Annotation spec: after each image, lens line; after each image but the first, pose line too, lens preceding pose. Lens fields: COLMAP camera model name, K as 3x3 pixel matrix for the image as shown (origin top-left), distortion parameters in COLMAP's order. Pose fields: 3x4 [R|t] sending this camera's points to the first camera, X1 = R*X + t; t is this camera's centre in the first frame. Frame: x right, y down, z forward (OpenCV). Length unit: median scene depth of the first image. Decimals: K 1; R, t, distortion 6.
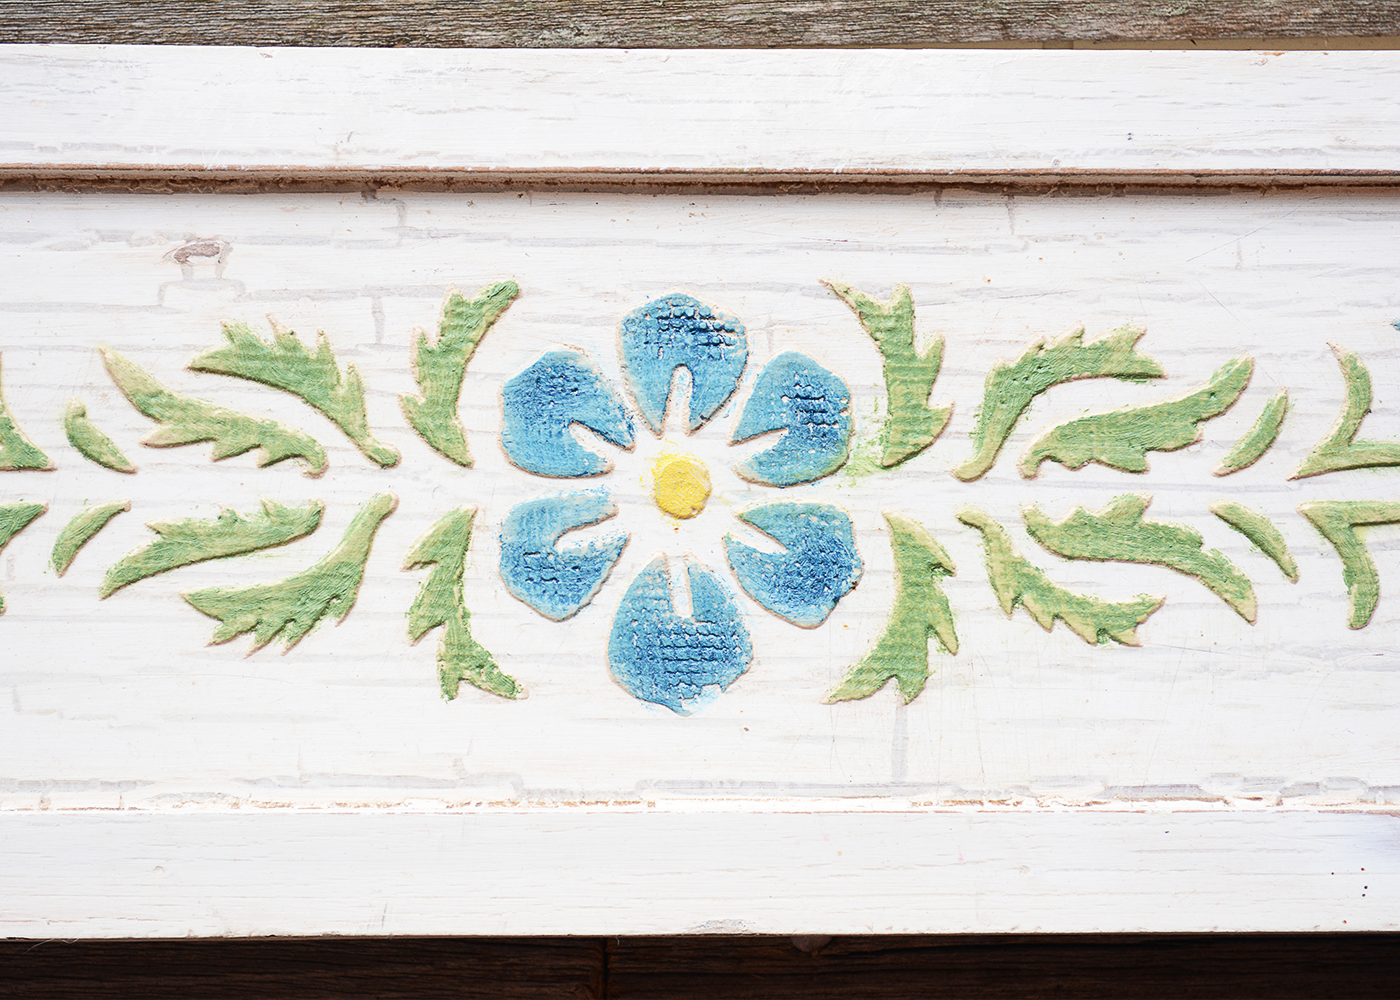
lens RADIAL K [[3395.9, 0, 697.9], [0, 3395.9, 501.0], [0, 0, 1]] dist [0.033162, 0.000000]
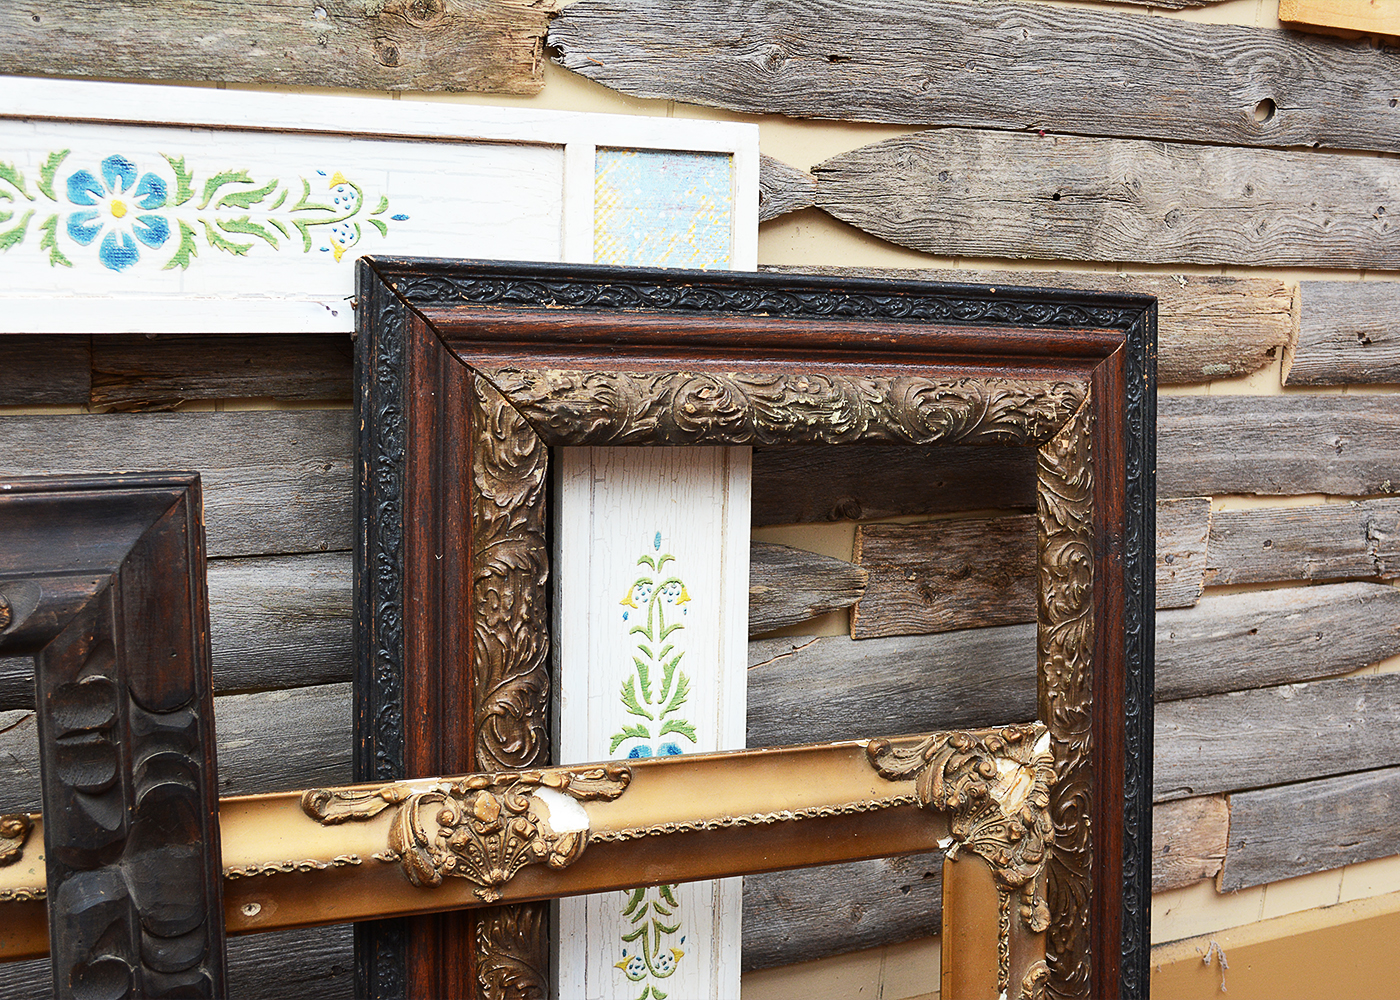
lens RADIAL K [[1682.5, 0, 703.5], [0, 1682.5, 497.1], [0, 0, 1]] dist [-0.050177, 0.000000]
pose [[0.902466, -0.036153, 0.429241, -0.215862], [-0.052681, 0.979729, 0.193278, -0.079486], [-0.427527, -0.197040, 0.882267, -0.882766]]
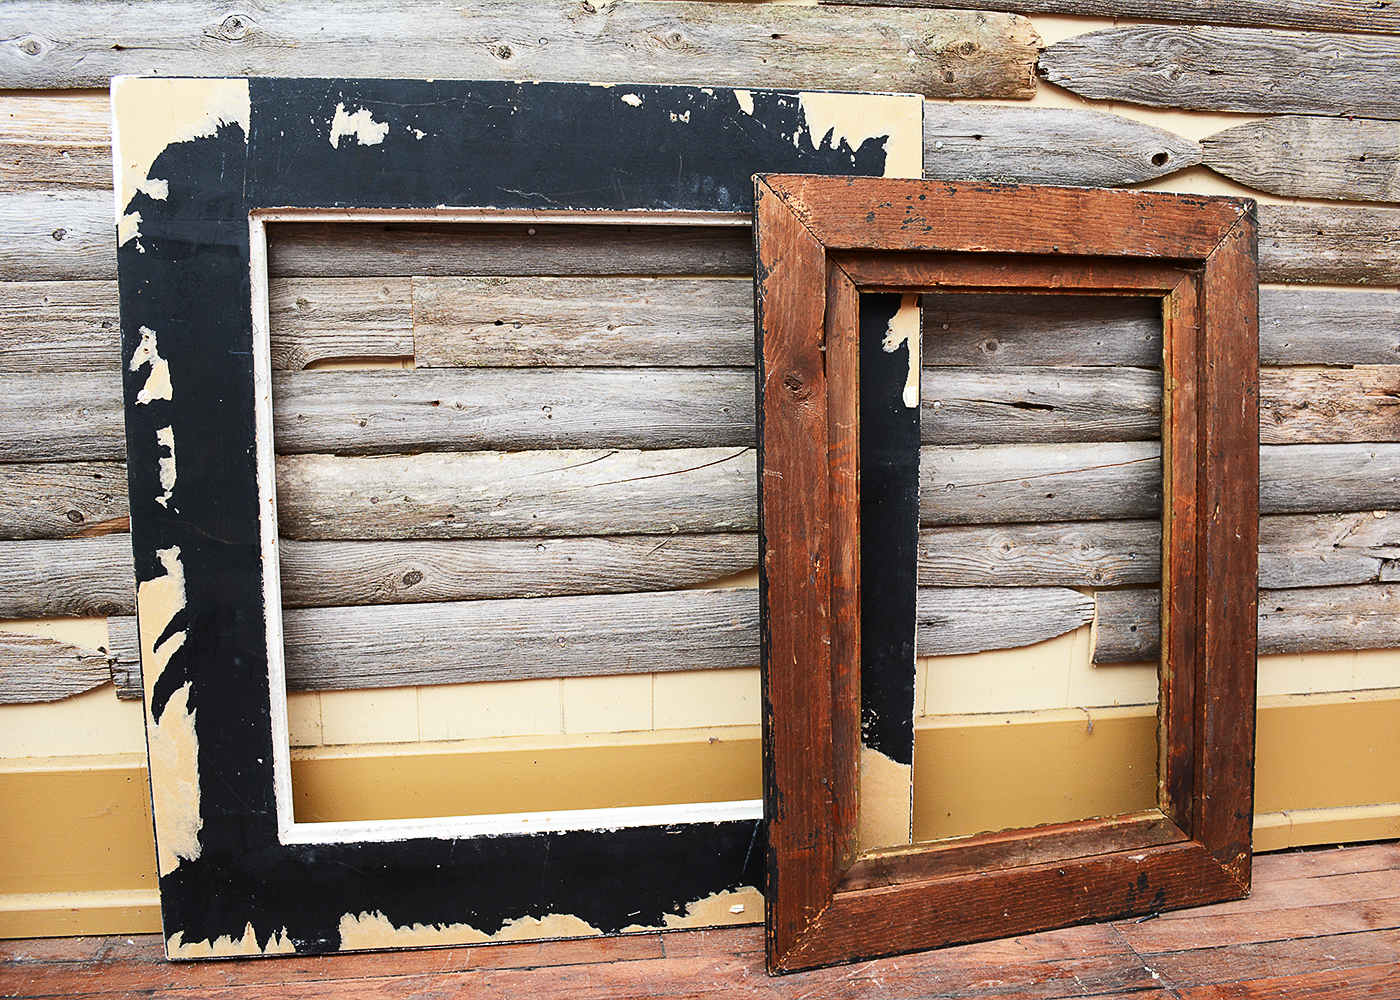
lens RADIAL K [[1172.9, 0, 704.3], [0, 1172.9, 498.3], [0, 0, 1]] dist [-0.086241, 0.013819]
pose [[0.992003, -0.014109, 0.125425, -0.495432], [-0.006249, 0.987023, 0.160456, 0.284832], [-0.126061, -0.159957, 0.979042, -1.302763]]
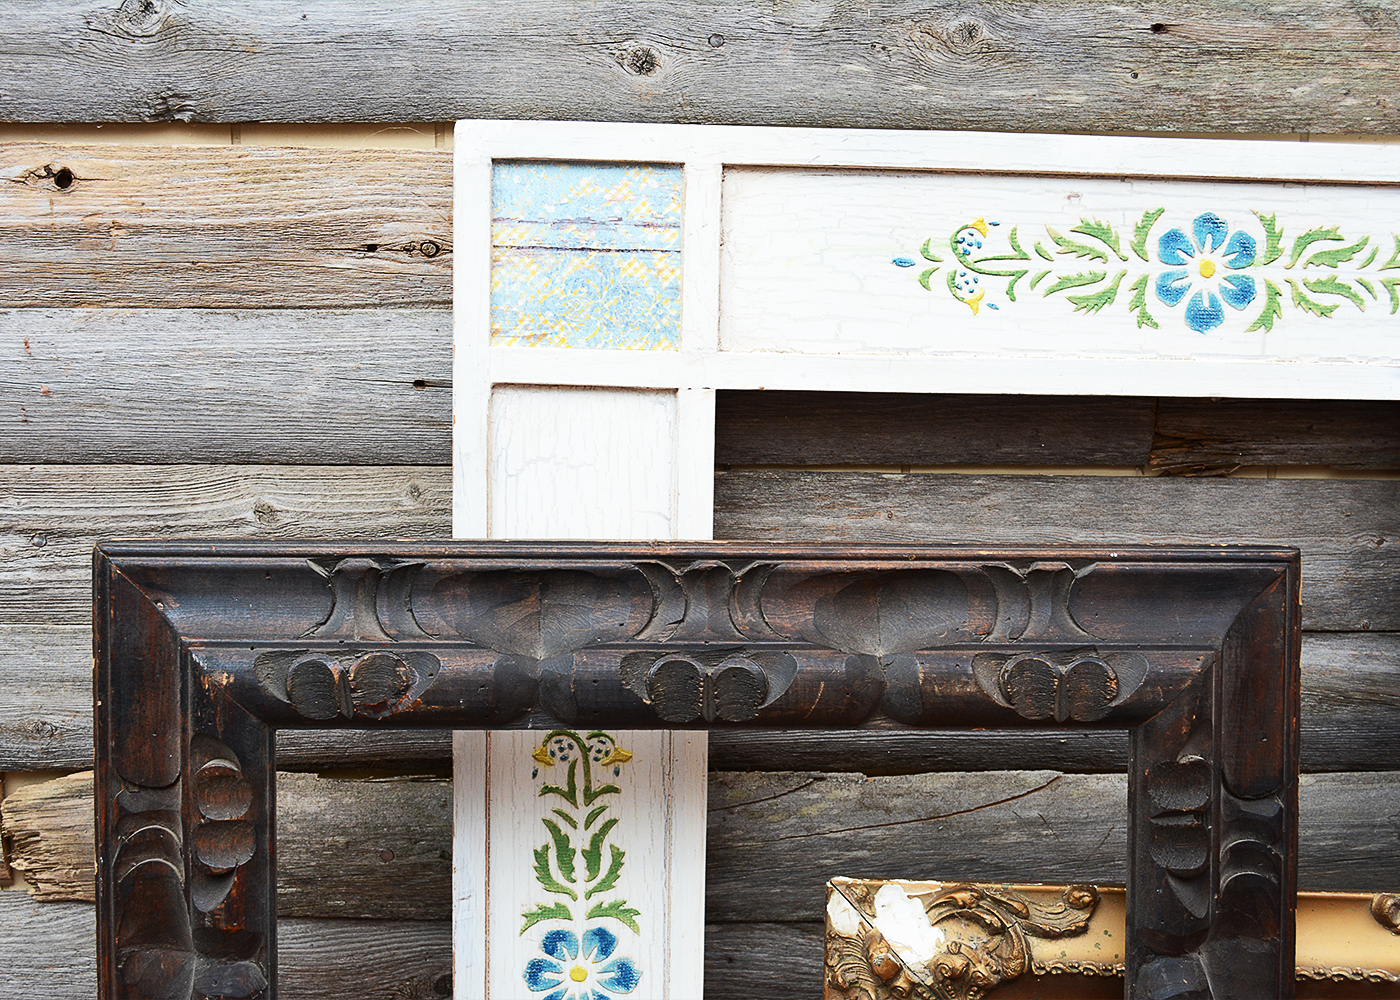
lens RADIAL K [[1682.5, 0, 703.8], [0, 1682.5, 497.8], [0, 0, 1]] dist [-0.050177, 0.000000]
pose [[0.999472, 0.017350, 0.027483, -0.561990], [-0.022313, 0.981127, 0.192074, -0.091409], [-0.023631, -0.192586, 0.980996, -0.710303]]
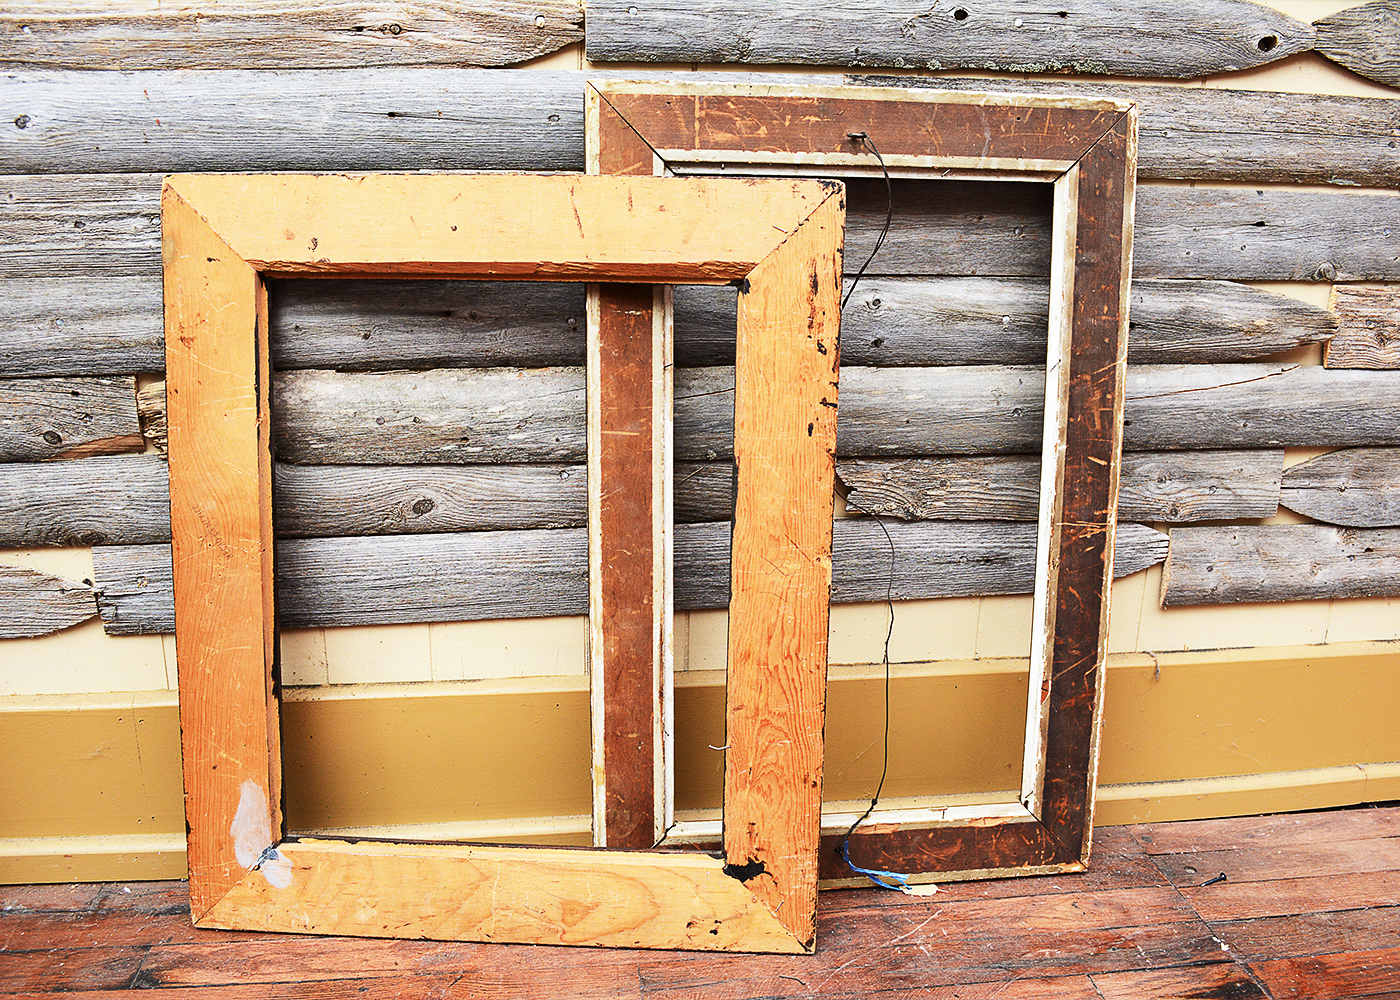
lens RADIAL K [[1172.9, 0, 698.7], [0, 1172.9, 499.5], [0, 0, 1]] dist [-0.086241, 0.013819]
pose [[0.994590, -0.012273, 0.103146, -0.504447], [-0.013632, 0.968984, 0.246747, 0.276610], [-0.102975, -0.246818, 0.963575, -1.061691]]
